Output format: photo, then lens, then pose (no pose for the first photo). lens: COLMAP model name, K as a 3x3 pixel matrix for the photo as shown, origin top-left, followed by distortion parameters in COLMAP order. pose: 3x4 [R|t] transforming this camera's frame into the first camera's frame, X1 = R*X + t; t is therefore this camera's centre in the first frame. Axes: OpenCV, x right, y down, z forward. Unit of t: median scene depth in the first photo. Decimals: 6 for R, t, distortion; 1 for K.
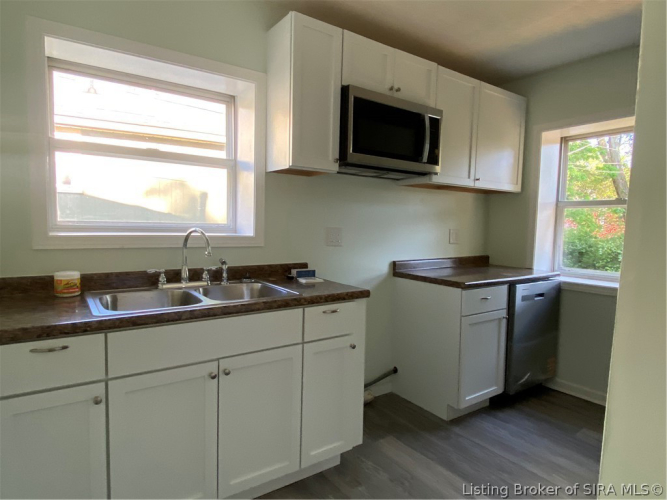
lens RADIAL K [[394.3, 0, 331.6], [0, 394.3, 251.9], [0, 0, 1]] dist [0.003188, -0.006814]
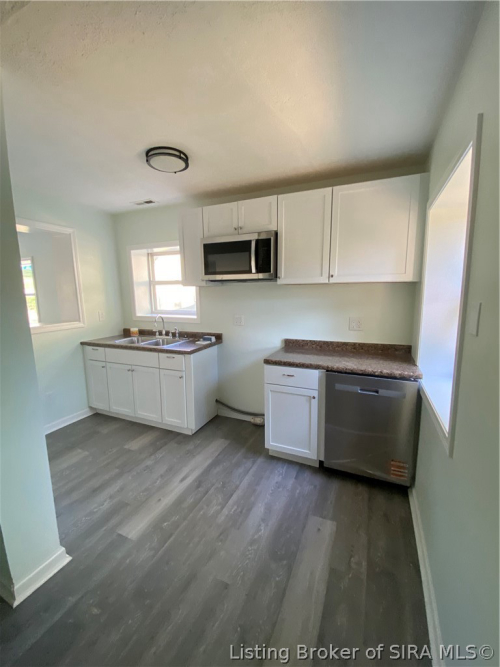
lens RADIAL K [[271.4, 0, 251.3], [0, 271.4, 332.8], [0, 0, 1]] dist [-0.010530, -0.000922]
pose [[0.525101, 0.099031, -0.845259, 1.180090], [-0.040490, 0.994989, 0.091420, -0.105699], [0.850076, -0.013780, 0.526479, 0.498496]]
